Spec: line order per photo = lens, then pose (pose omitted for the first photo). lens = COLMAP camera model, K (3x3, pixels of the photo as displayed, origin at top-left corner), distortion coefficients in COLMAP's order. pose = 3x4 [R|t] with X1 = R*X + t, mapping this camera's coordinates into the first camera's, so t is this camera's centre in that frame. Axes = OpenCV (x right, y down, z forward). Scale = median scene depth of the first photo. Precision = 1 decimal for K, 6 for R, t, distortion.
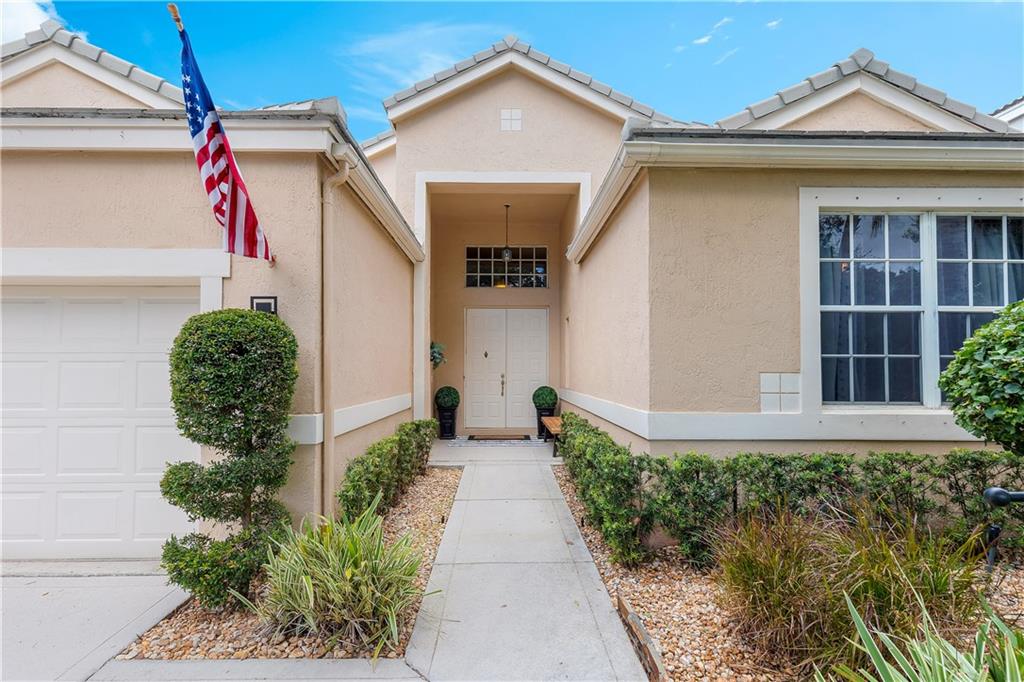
lens RADIAL K [[452.7, 0, 507.1], [0, 452.7, 354.9], [0, 0, 1]] dist [0.003279, 0.000235]
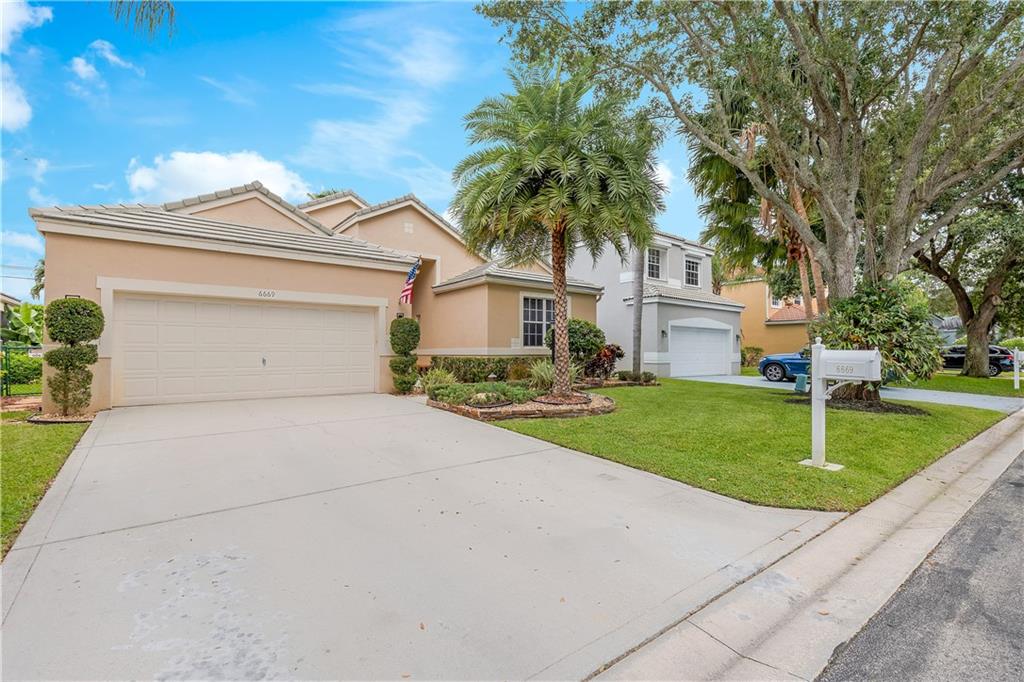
lens RADIAL K [[460.7, 0, 519.9], [0, 460.7, 348.9], [0, 0, 1]] dist [0.002549, -0.000234]
pose [[0.789679, -0.000201, 0.613520, -1.765976], [-0.009999, 0.999863, 0.013198, 0.081184], [-0.613439, -0.016557, 0.789569, -2.116880]]
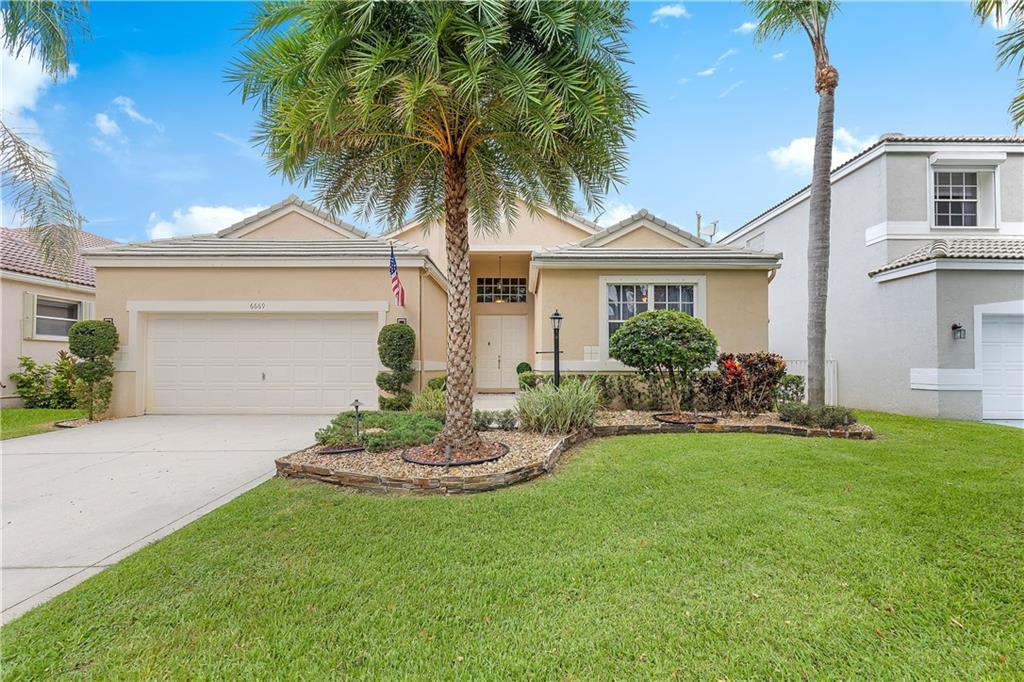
lens RADIAL K [[460.7, 0, 519.9], [0, 460.7, 348.9], [0, 0, 1]] dist [0.002549, -0.000234]
pose [[0.999941, -0.003113, -0.010409, 0.205220], [0.003041, 0.999971, -0.006915, 0.074047], [0.010430, 0.006883, 0.999922, -1.657388]]
